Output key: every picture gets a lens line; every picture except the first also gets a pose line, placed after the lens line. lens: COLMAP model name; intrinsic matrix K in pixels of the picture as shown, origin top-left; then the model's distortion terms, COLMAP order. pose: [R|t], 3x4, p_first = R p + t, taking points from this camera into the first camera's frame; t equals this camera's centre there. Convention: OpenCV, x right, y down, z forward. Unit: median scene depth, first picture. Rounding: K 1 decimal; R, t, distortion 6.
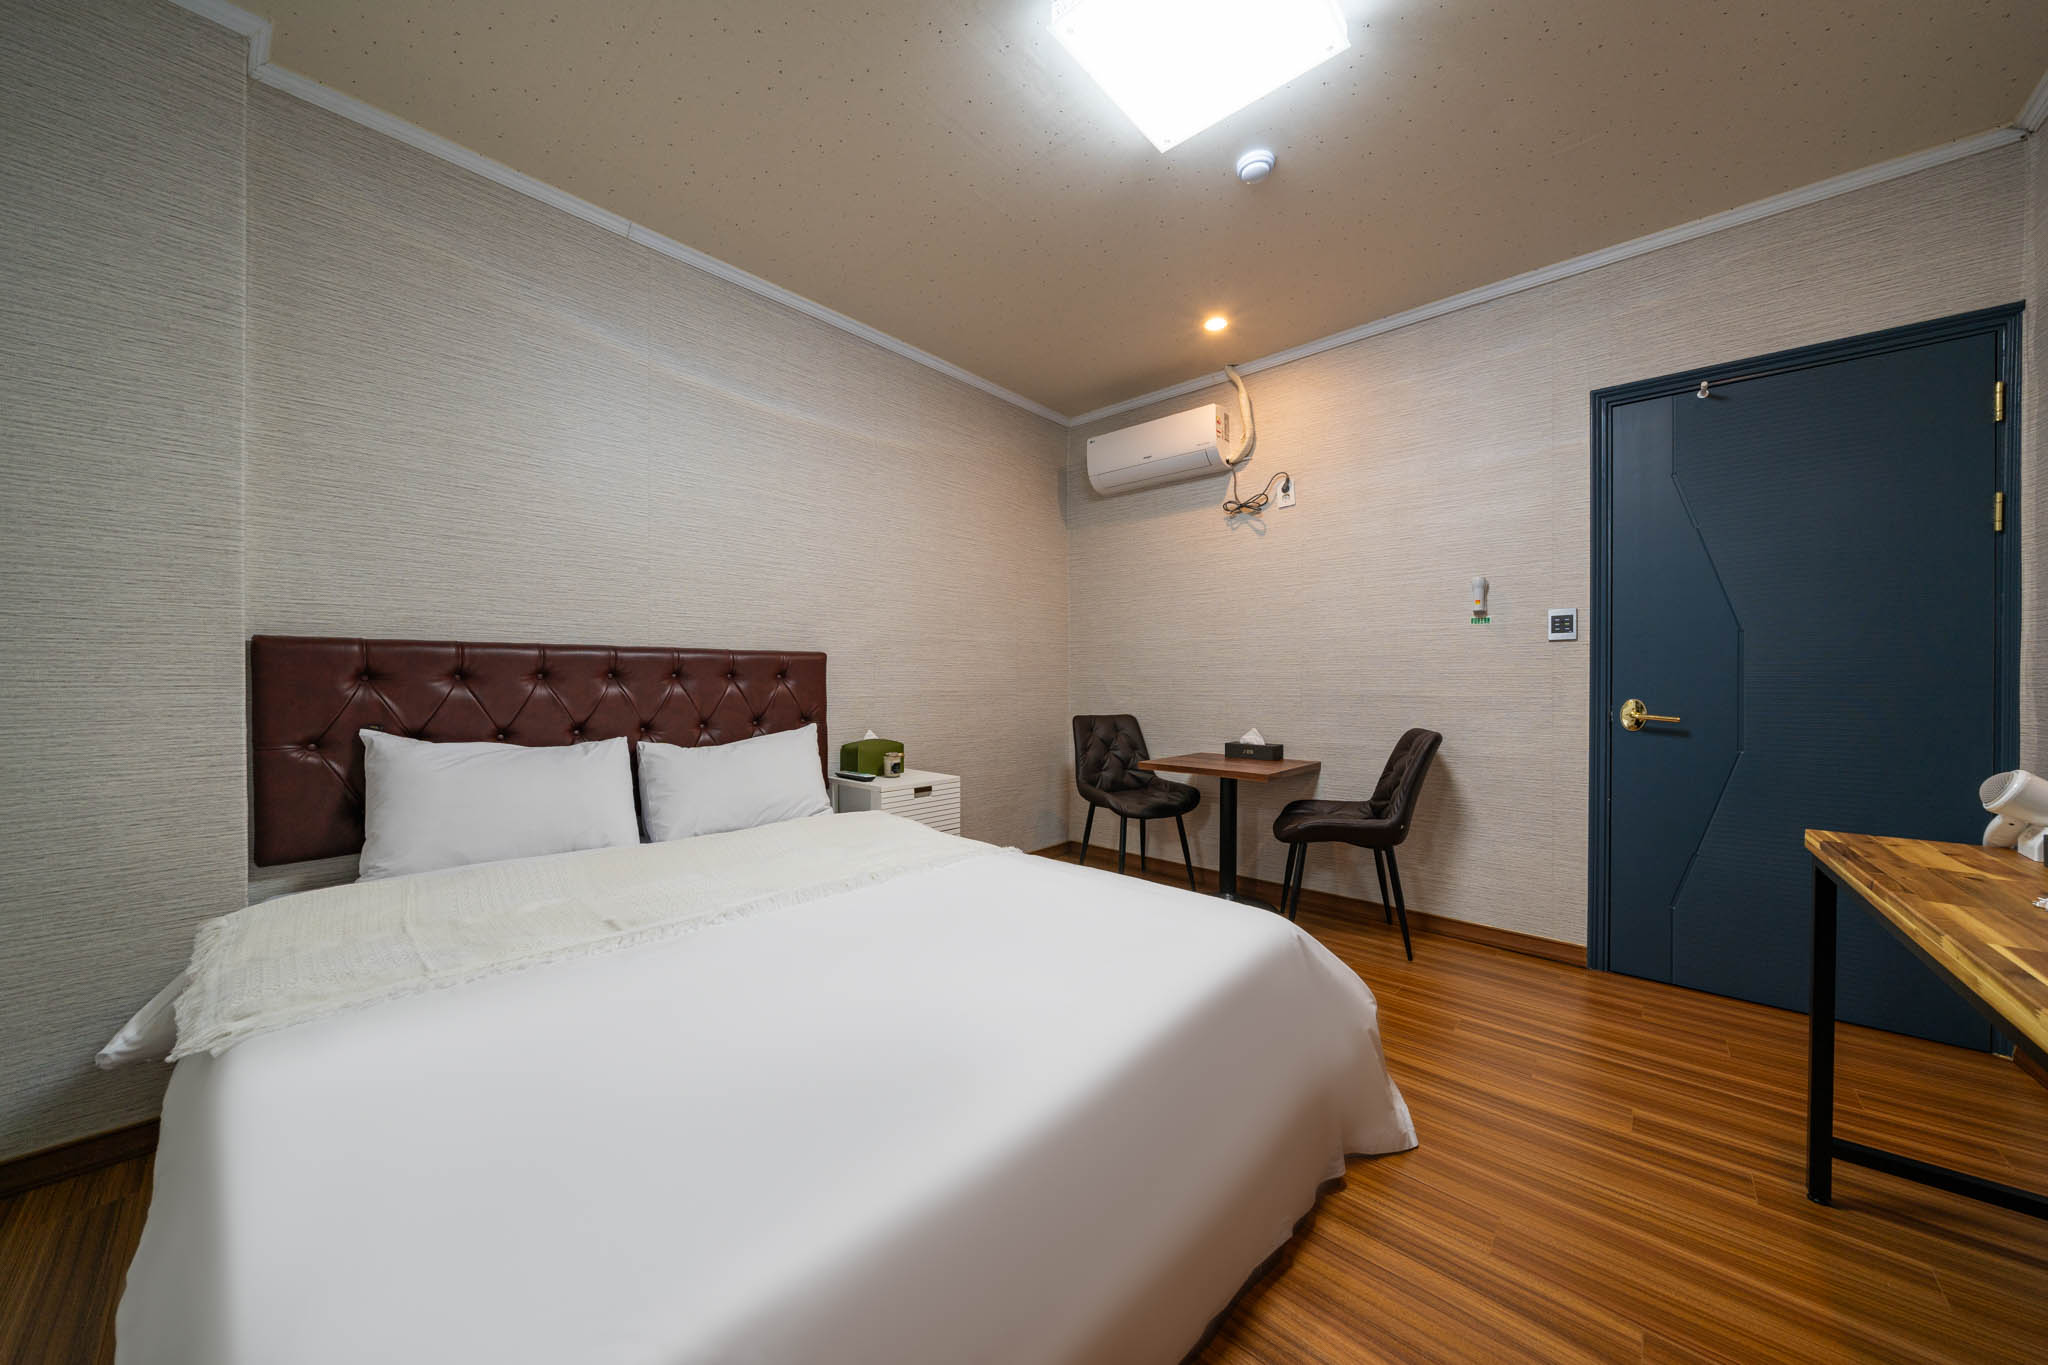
lens RADIAL K [[691.5, 0, 1024.0], [0, 691.5, 682.5], [0, 0, 1]] dist [0.000027, 0.000000]
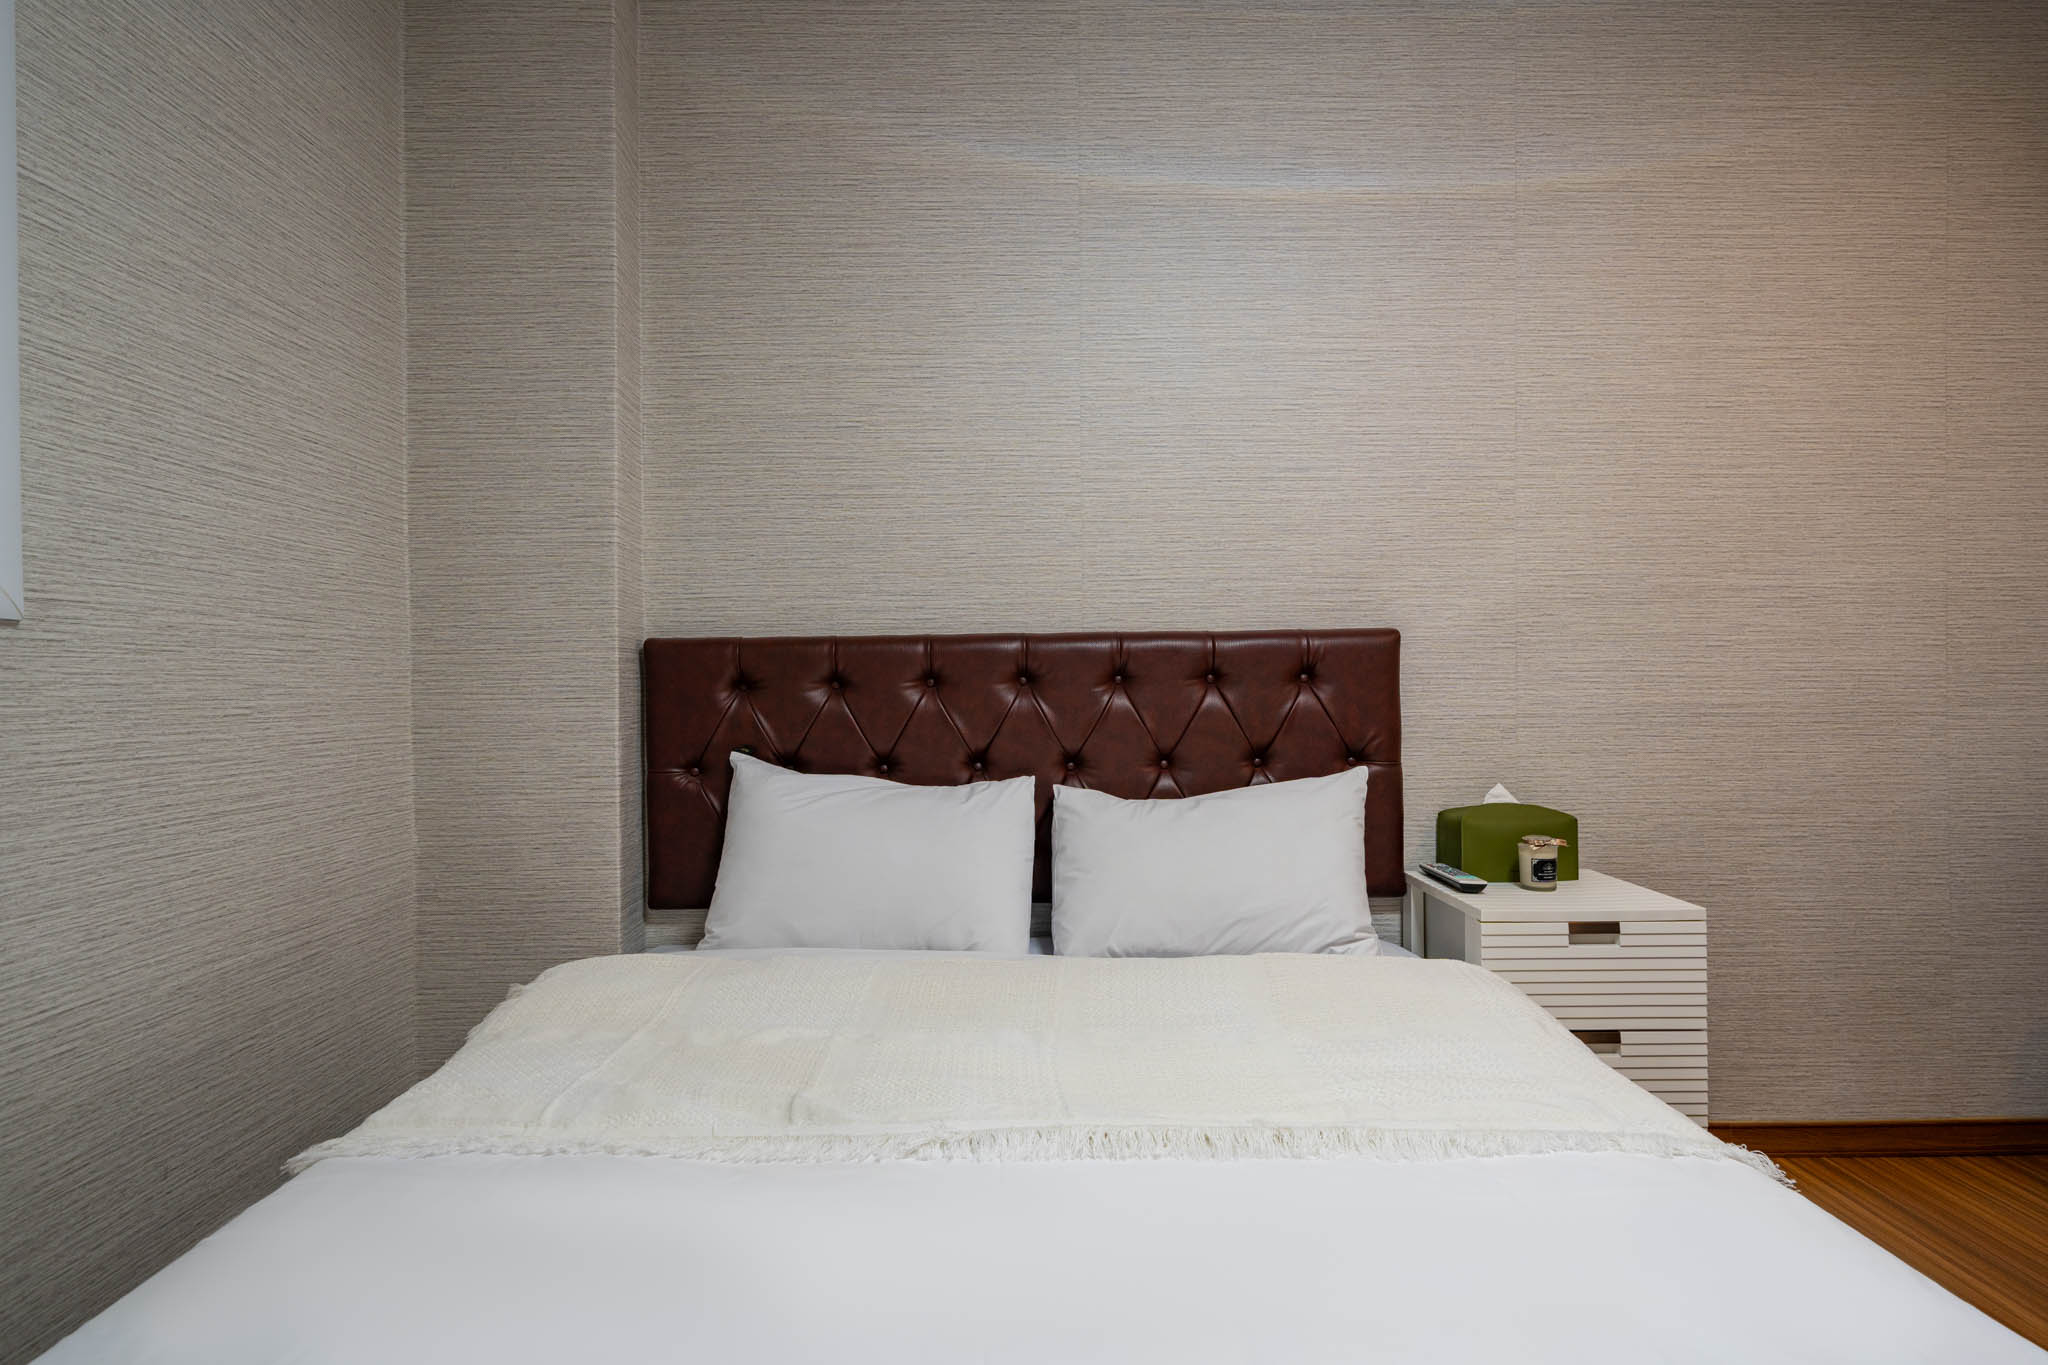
lens RADIAL K [[1059.9, 0, 1024.0], [0, 1059.9, 682.5], [0, 0, 1]] dist [0.004612, 0.001164]
pose [[0.682708, -0.005773, -0.730669, 0.115436], [0.007524, 0.999971, -0.000870, -0.005930], [0.730653, -0.004904, 0.682732, 0.296507]]
